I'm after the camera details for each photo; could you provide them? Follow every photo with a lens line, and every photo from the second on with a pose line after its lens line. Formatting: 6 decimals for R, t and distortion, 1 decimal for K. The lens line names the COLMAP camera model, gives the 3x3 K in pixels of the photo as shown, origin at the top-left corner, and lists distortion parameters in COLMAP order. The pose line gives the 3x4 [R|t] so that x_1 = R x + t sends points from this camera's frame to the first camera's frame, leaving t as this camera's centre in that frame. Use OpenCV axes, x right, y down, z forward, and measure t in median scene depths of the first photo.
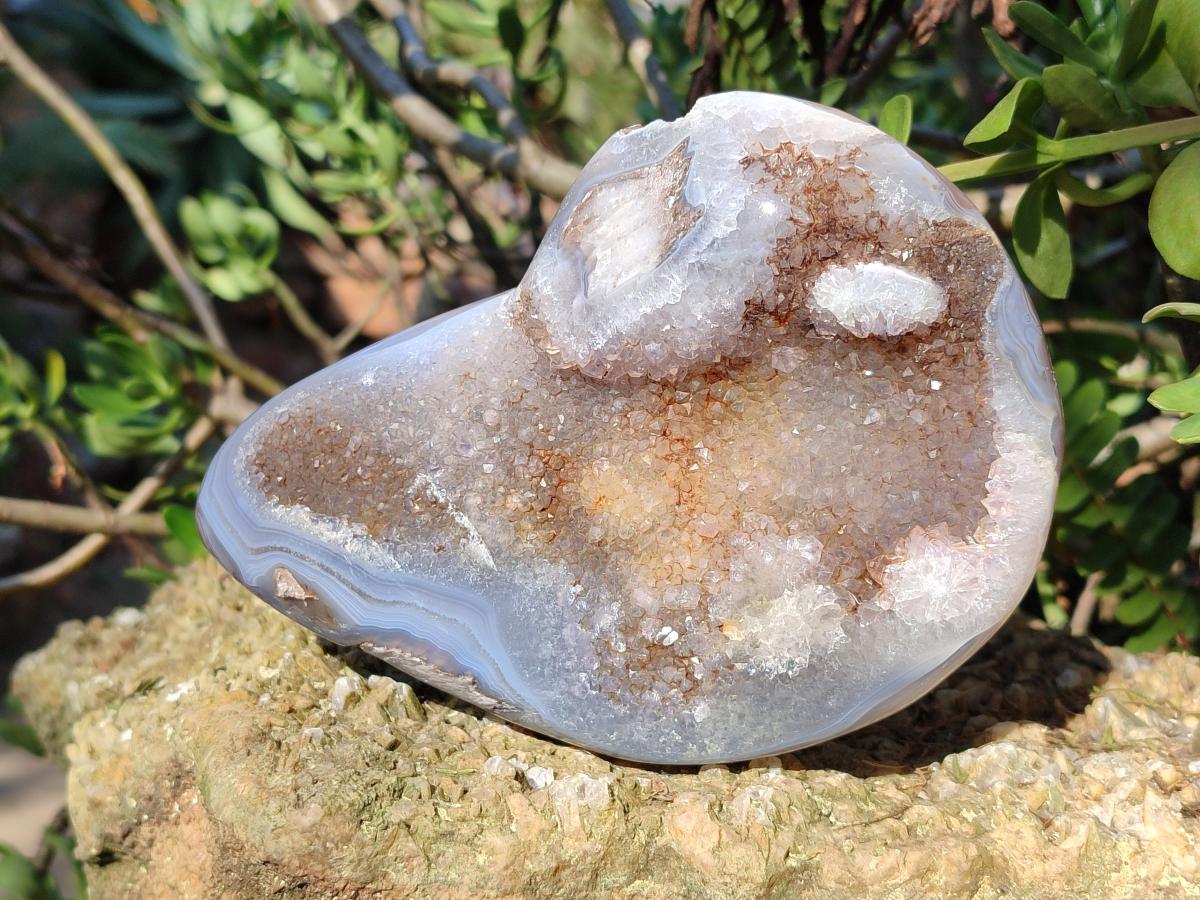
lens RADIAL K [[1782.9, 0, 578.8], [0, 1782.9, 446.2], [0, 0, 1]] dist [0.262765, -1.721595]
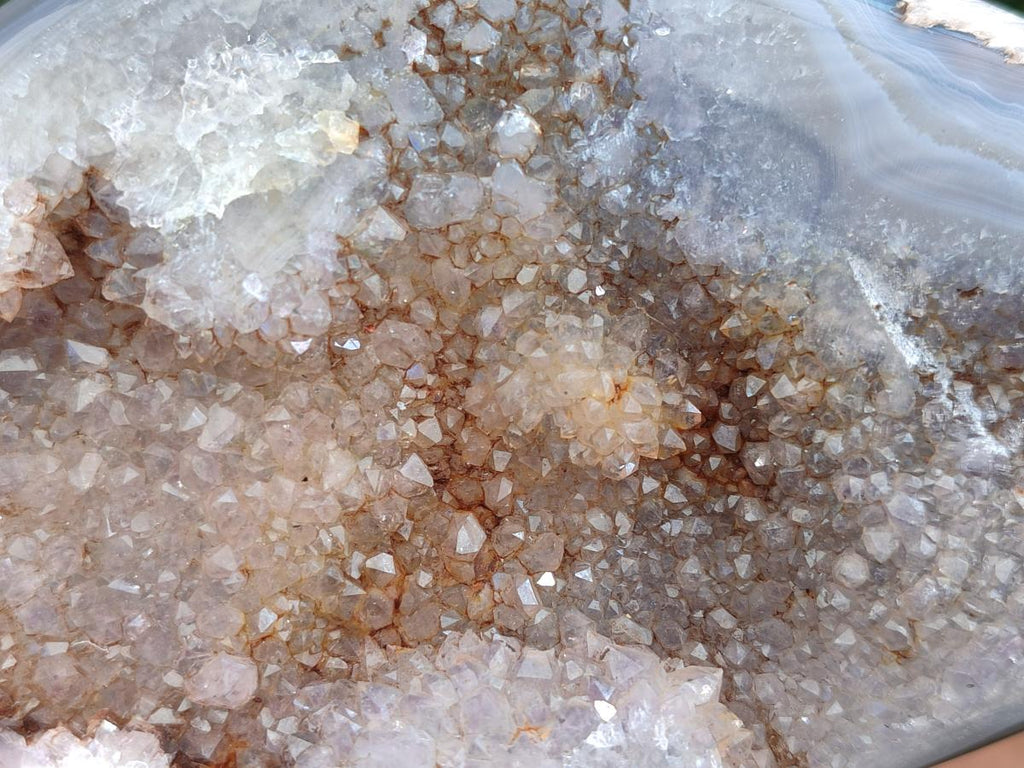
lens RADIAL K [[1521.4, 0, 493.9], [0, 1521.4, 380.8], [0, 0, 1]] dist [0.262765, -1.721595]
pose [[-0.966491, -0.023772, 0.255596, -0.061097], [0.006827, -0.997731, -0.066979, 0.061509], [0.256609, -0.062990, 0.964461, 0.583541]]
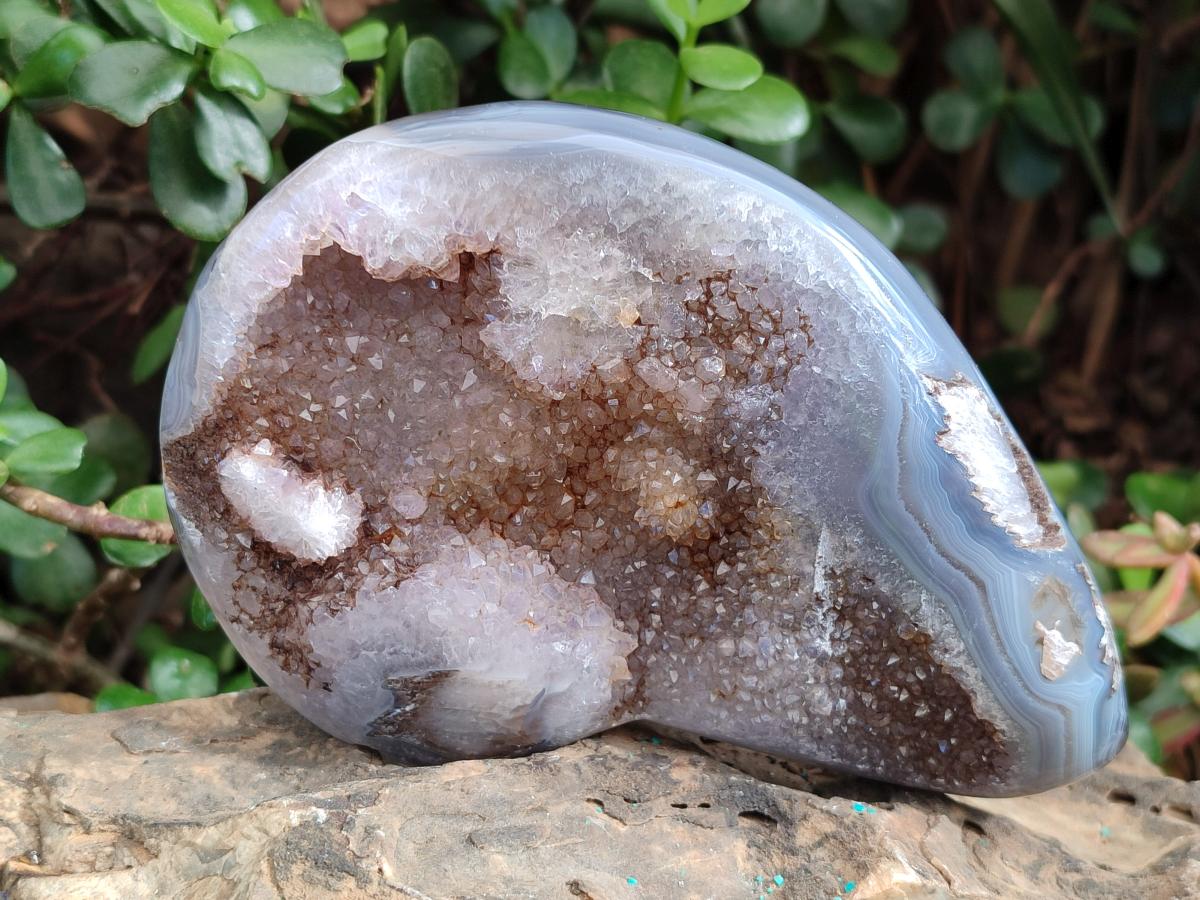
lens RADIAL K [[1782.9, 0, 578.8], [0, 1782.9, 446.2], [0, 0, 1]] dist [0.262765, -1.721595]
pose [[-0.745253, -0.652428, 0.137605, -0.052170], [0.548828, -0.717411, -0.429079, 0.392957], [0.378663, -0.244251, 0.892724, 0.216524]]
